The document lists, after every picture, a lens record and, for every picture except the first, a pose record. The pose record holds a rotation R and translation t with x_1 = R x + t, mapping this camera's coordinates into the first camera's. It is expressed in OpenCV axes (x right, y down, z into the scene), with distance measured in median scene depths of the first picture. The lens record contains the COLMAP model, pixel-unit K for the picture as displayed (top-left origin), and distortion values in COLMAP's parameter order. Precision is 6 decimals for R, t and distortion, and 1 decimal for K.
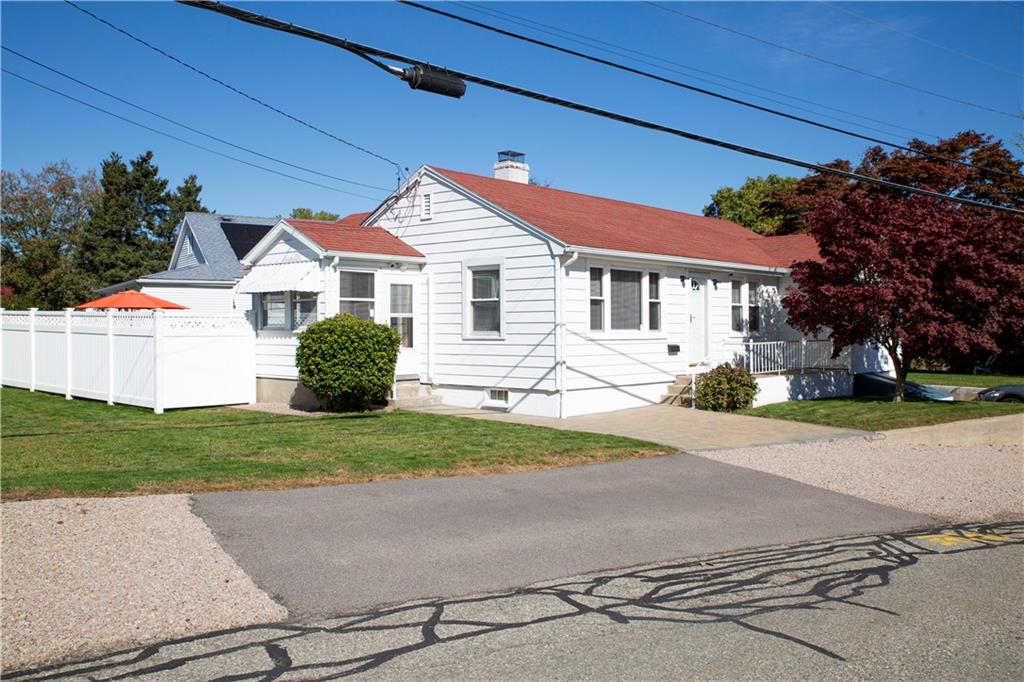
lens RADIAL K [[958.1, 0, 511.8], [0, 958.1, 343.8], [0, 0, 1]] dist [0.004226, 0.000000]
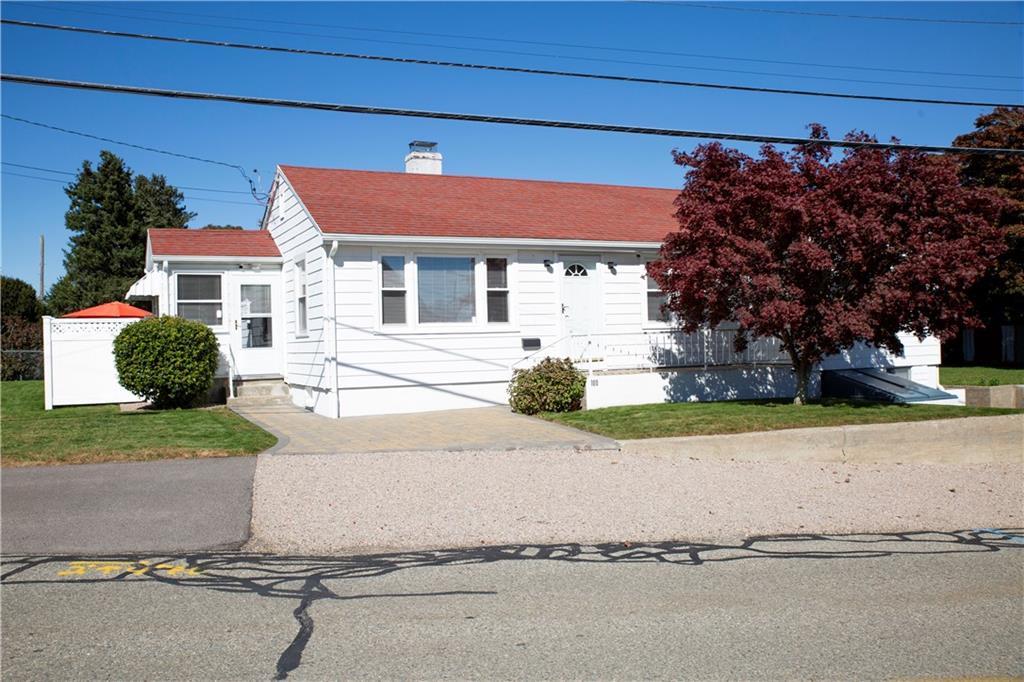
lens RADIAL K [[934.6, 0, 511.9], [0, 934.6, 341.6], [0, 0, 1]] dist [0.012165, 0.000000]
pose [[0.903108, -0.022574, -0.428820, 0.541940], [0.017451, 0.999722, -0.015876, 0.018026], [0.429059, 0.006855, 0.903250, 0.219535]]
